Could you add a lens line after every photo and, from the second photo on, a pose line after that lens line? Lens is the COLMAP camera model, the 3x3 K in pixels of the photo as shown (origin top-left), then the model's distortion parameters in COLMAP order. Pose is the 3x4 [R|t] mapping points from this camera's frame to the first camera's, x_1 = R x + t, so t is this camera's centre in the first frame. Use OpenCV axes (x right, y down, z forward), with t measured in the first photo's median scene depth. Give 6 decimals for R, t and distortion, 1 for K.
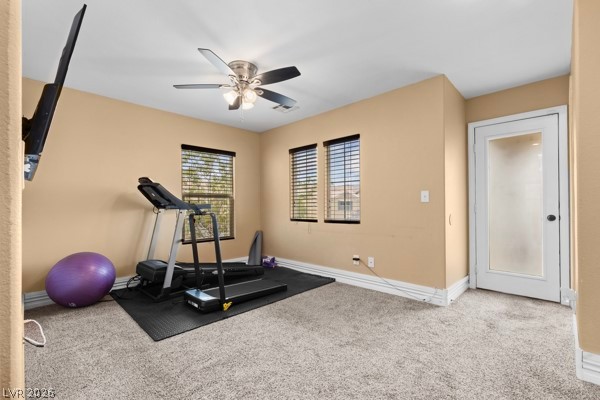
lens RADIAL K [[269.3, 0, 302.8], [0, 269.3, 202.7], [0, 0, 1]] dist [0.006513, -0.000853]
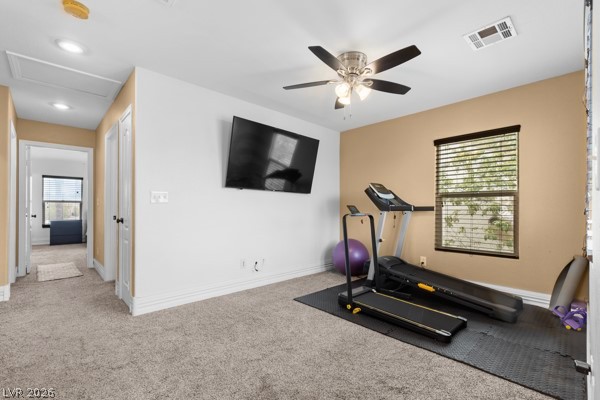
lens RADIAL K [[275.9, 0, 301.9], [0, 275.9, 205.5], [0, 0, 1]] dist [0.003522, -0.000039]
pose [[-0.036757, 0.003167, -0.999319, 0.703510], [0.003663, 0.999989, 0.003034, 0.002749], [0.999318, -0.003549, -0.036768, 0.825774]]
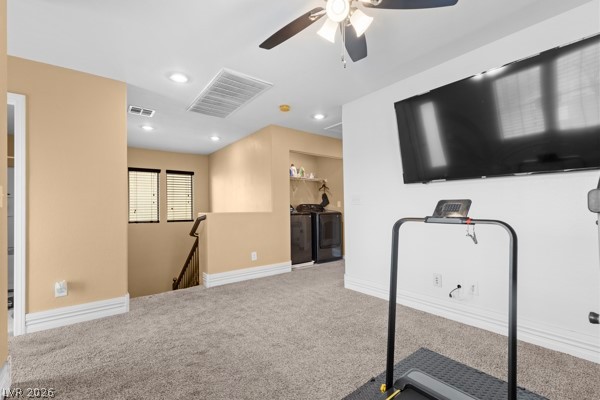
lens RADIAL K [[269.3, 0, 302.8], [0, 269.3, 202.7], [0, 0, 1]] dist [0.006513, -0.000853]
pose [[-0.990471, 0.028931, 0.134648, -0.198151], [0.024881, 0.999189, -0.031663, 0.019791], [-0.135455, -0.028011, -0.990388, 1.499778]]
